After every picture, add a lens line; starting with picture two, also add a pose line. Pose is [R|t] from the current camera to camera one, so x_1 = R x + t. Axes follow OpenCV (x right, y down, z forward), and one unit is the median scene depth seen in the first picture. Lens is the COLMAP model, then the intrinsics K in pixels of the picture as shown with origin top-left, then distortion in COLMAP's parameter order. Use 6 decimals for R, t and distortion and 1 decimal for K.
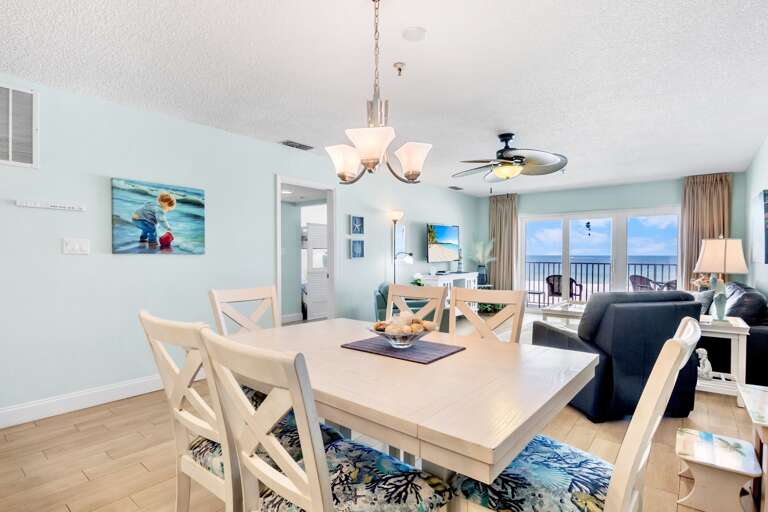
lens RADIAL K [[387.0, 0, 375.6], [0, 387.0, 257.0], [0, 0, 1]] dist [-0.025398, -0.000252]
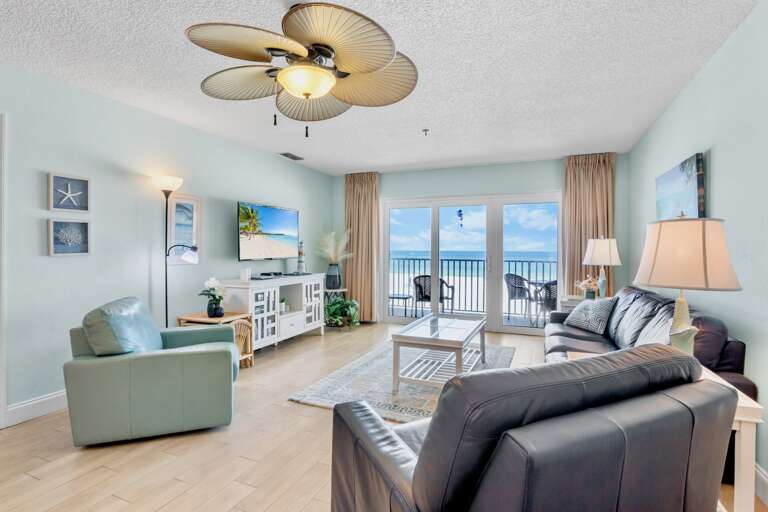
lens RADIAL K [[388.8, 0, 382.2], [0, 388.8, 243.1], [0, 0, 1]] dist [-0.014870, 0.000092]
pose [[0.955901, 0.009853, 0.293524, 0.173024], [-0.003402, 0.999742, -0.022479, -0.001913], [-0.293670, 0.020489, 0.955687, 0.293266]]
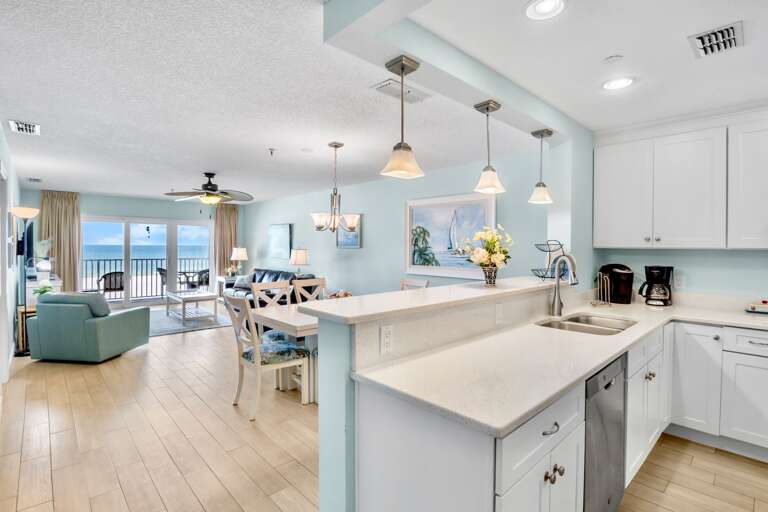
lens RADIAL K [[375.6, 0, 381.8], [0, 375.6, 248.5], [0, 0, 1]] dist [-0.021617, -0.000294]
pose [[0.127563, -0.007083, 0.991805, -0.564956], [-0.000637, 0.999974, 0.007224, -0.032917], [-0.991830, -0.001553, 0.127555, 0.126217]]
